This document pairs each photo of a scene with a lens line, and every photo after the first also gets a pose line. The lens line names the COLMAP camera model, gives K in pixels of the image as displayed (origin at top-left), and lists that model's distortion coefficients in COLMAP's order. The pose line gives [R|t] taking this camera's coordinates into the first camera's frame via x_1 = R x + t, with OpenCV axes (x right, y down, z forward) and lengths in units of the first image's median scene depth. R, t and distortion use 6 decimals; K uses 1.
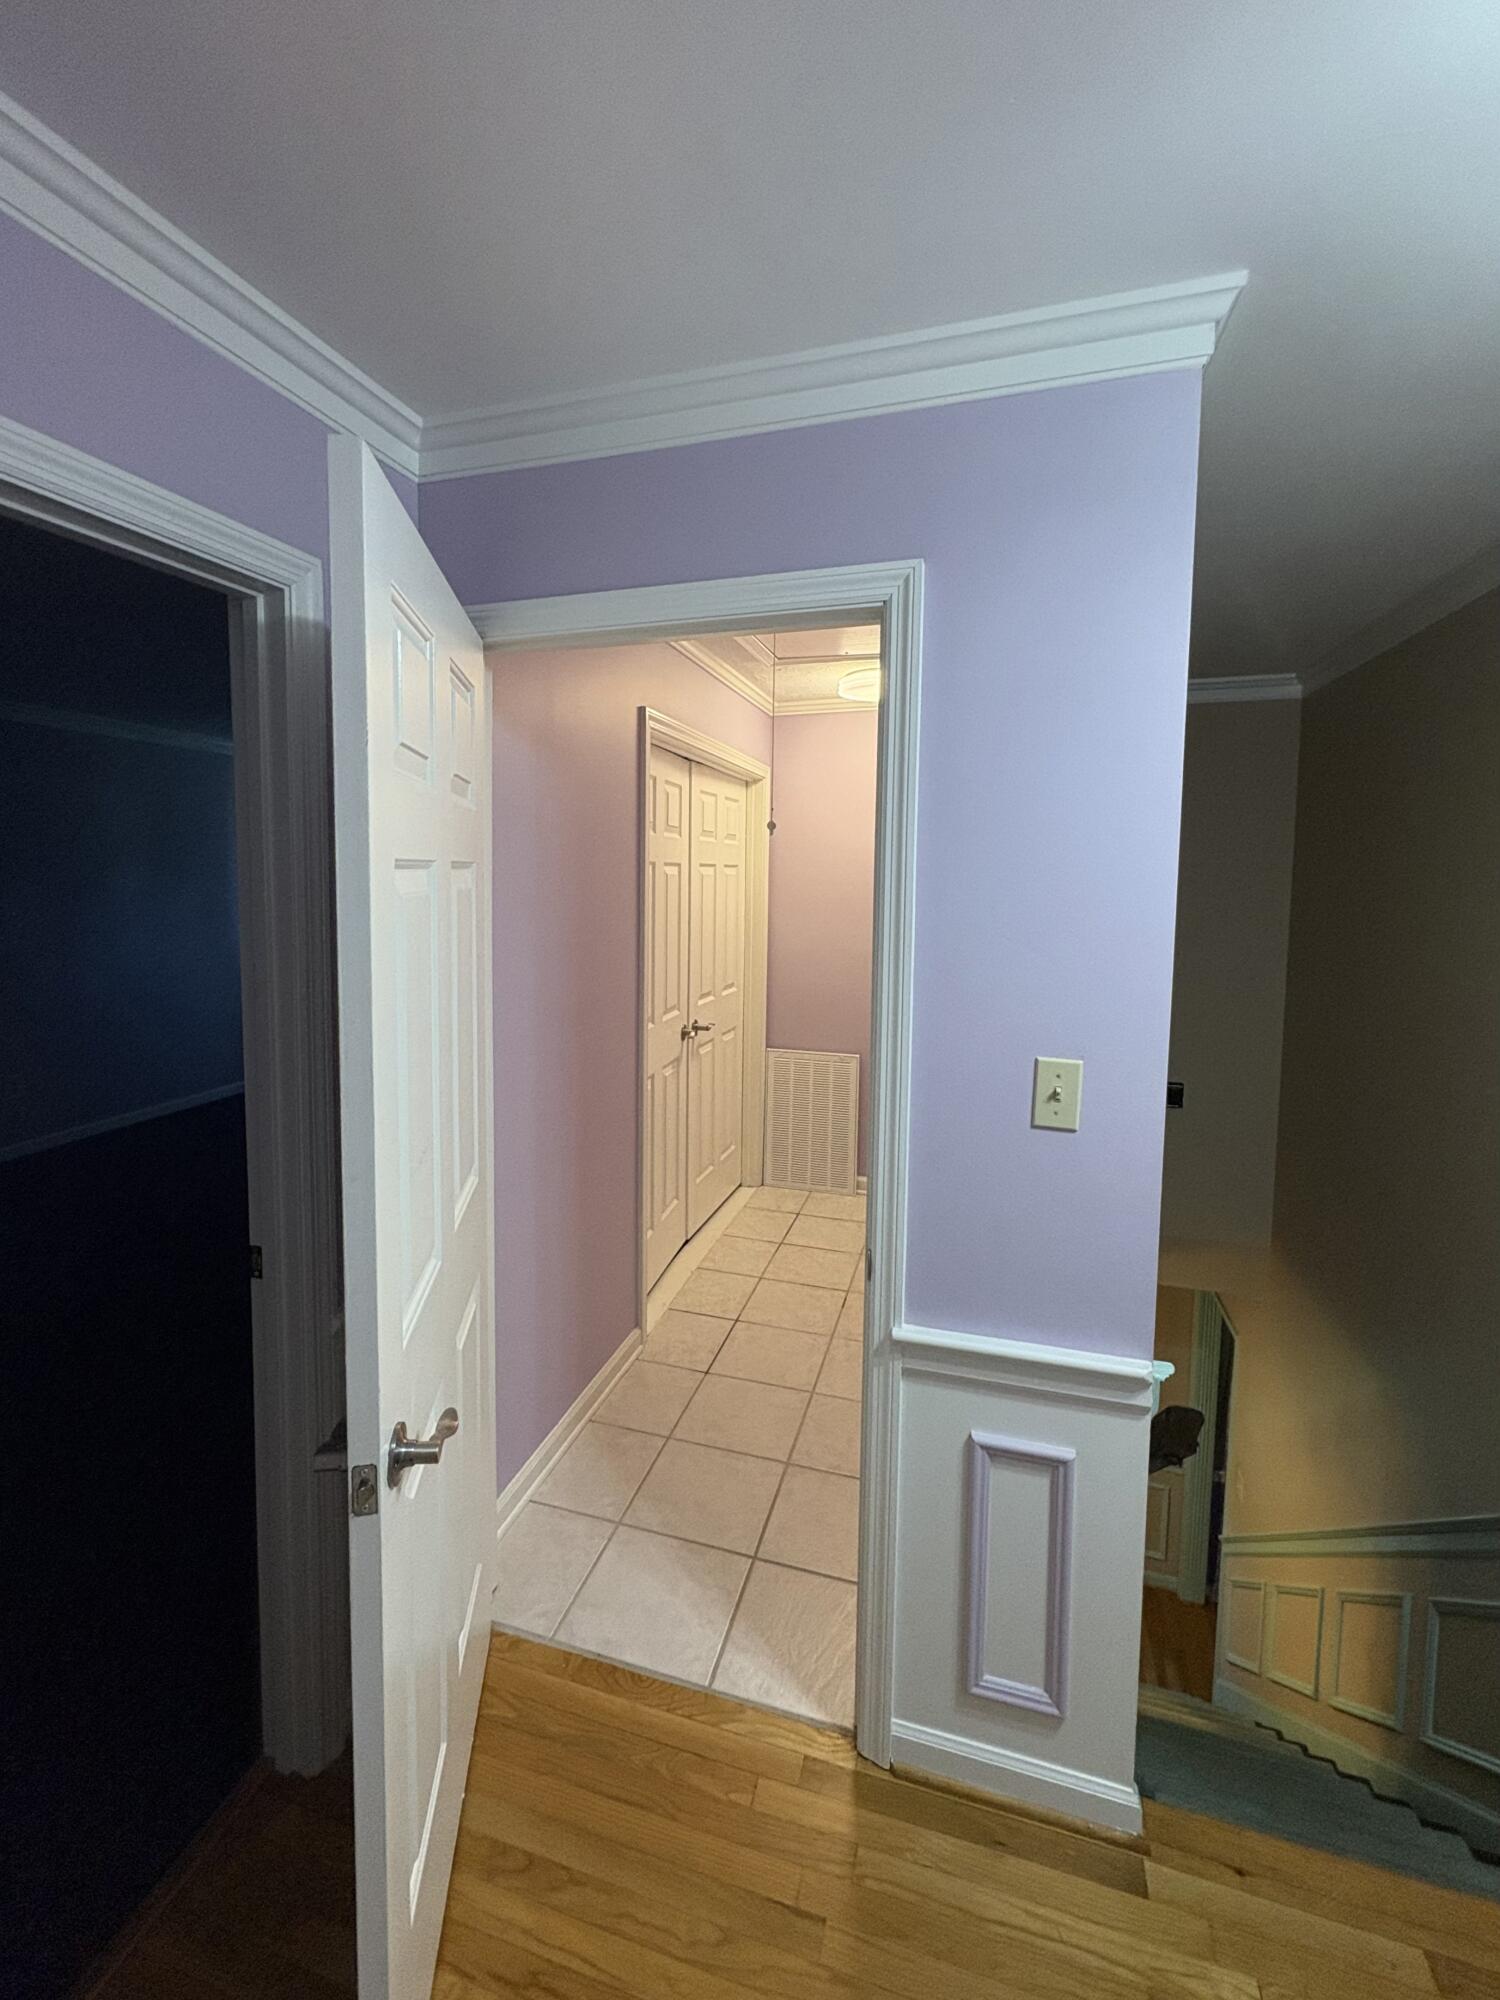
lens RADIAL K [[876.2, 0, 720.8], [0, 876.2, 931.5], [0, 0, 1]] dist [0.005090, 0.000308]
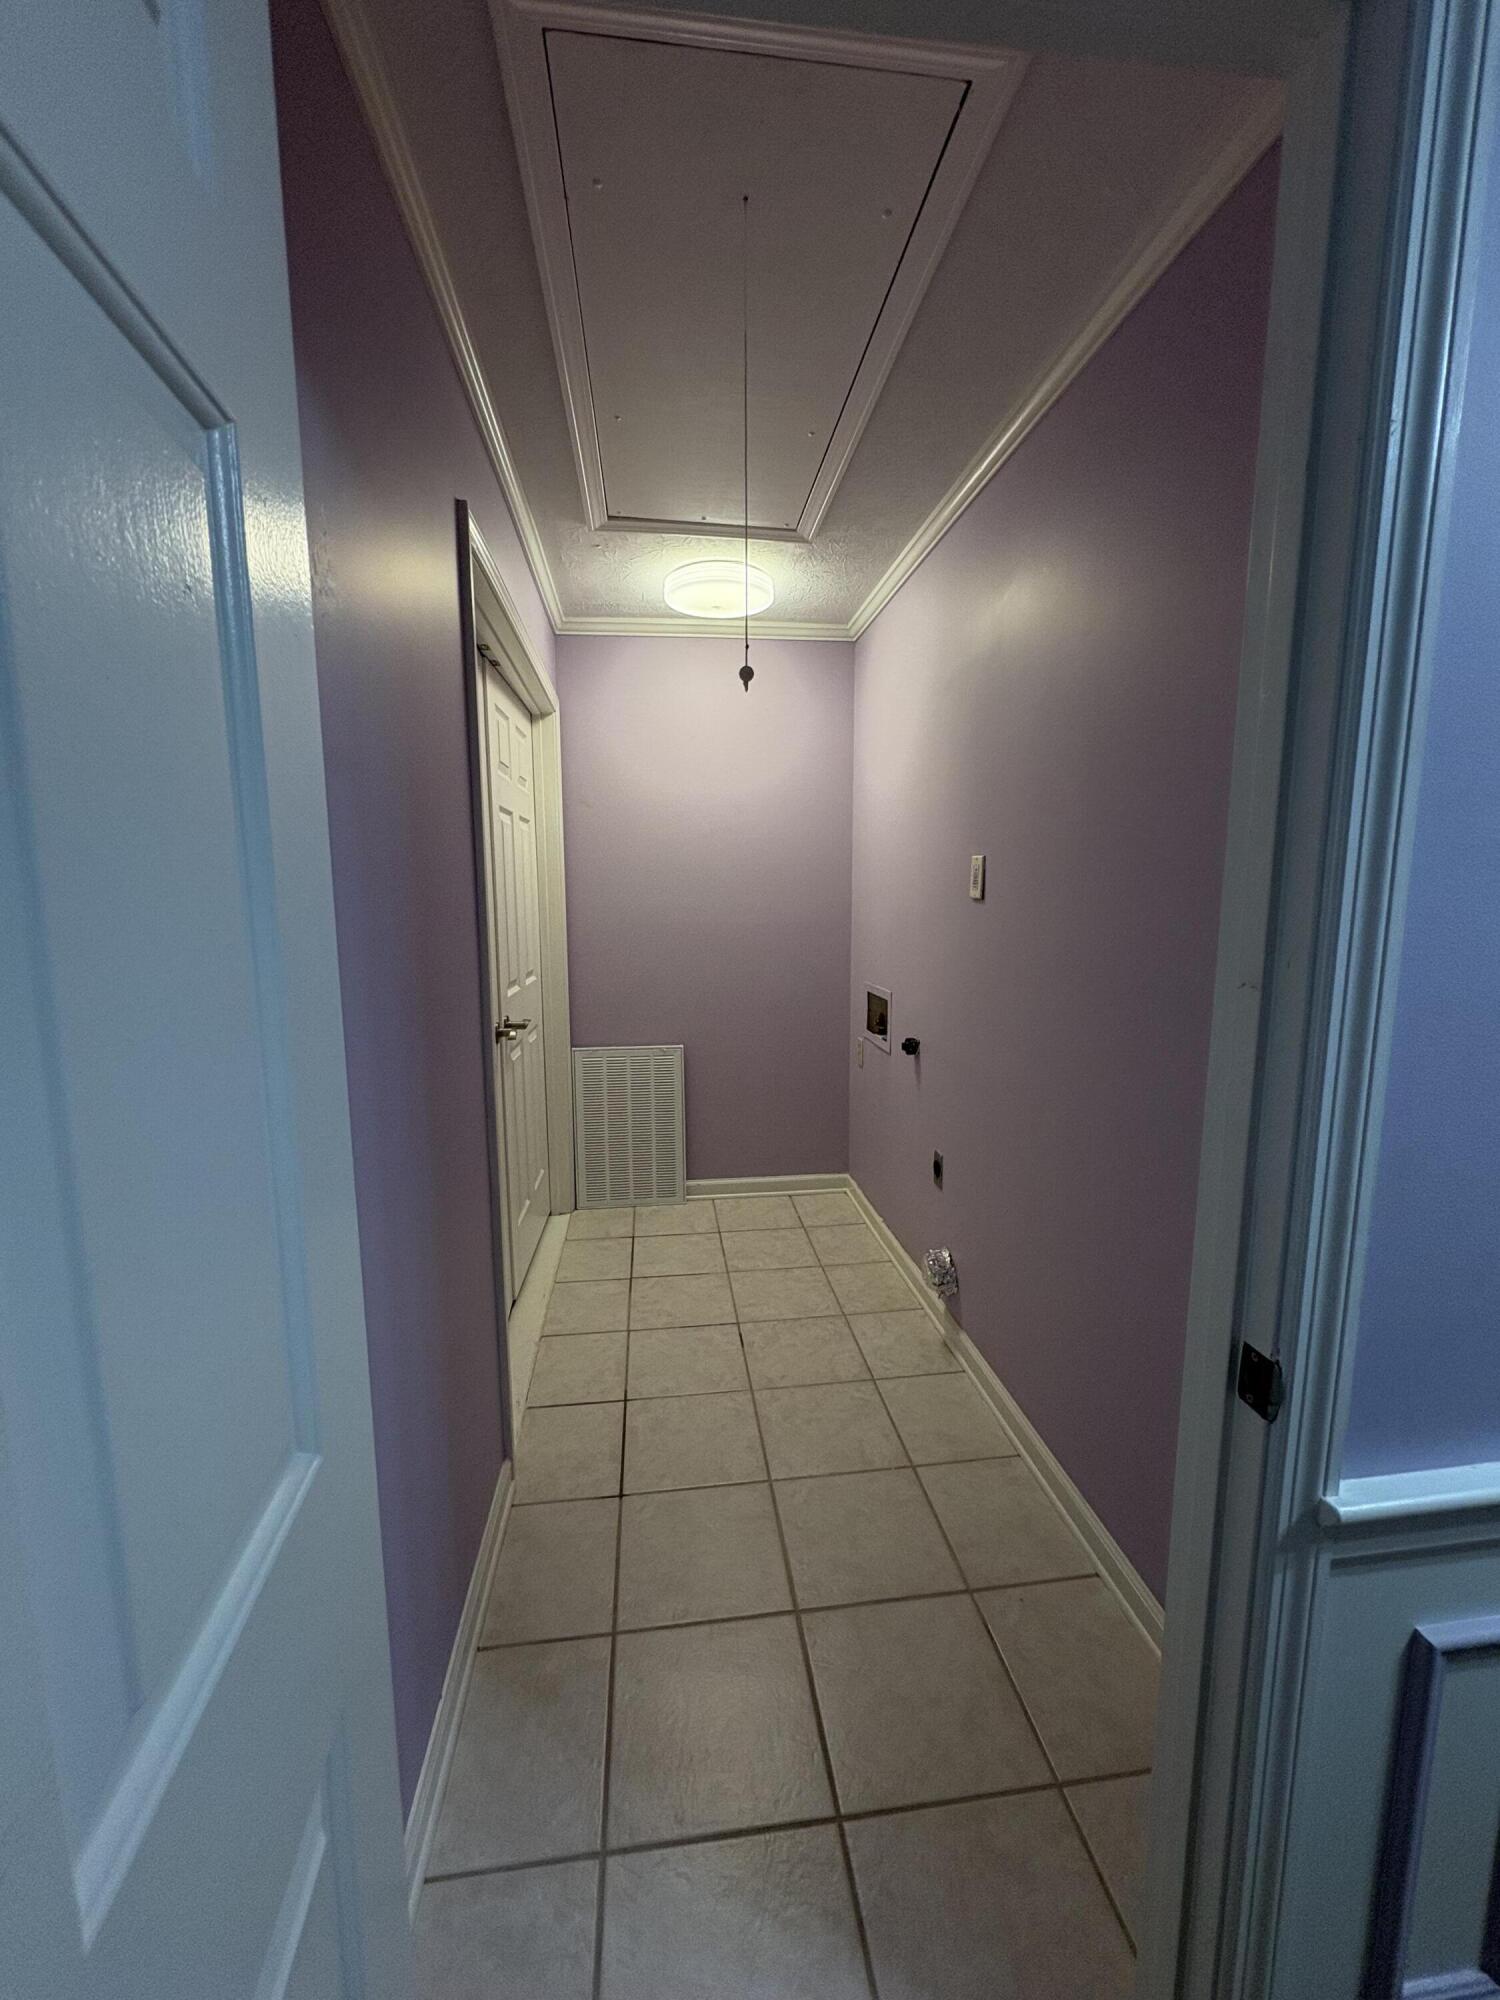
lens RADIAL K [[801.8, 0, 751.7], [0, 801.8, 992.0], [0, 0, 1]] dist [-0.000523, -0.000371]
pose [[0.912109, -0.067088, 0.404421, -0.130150], [0.042338, 0.996659, 0.069845, 0.046823], [-0.407755, -0.046584, 0.911902, 0.323729]]
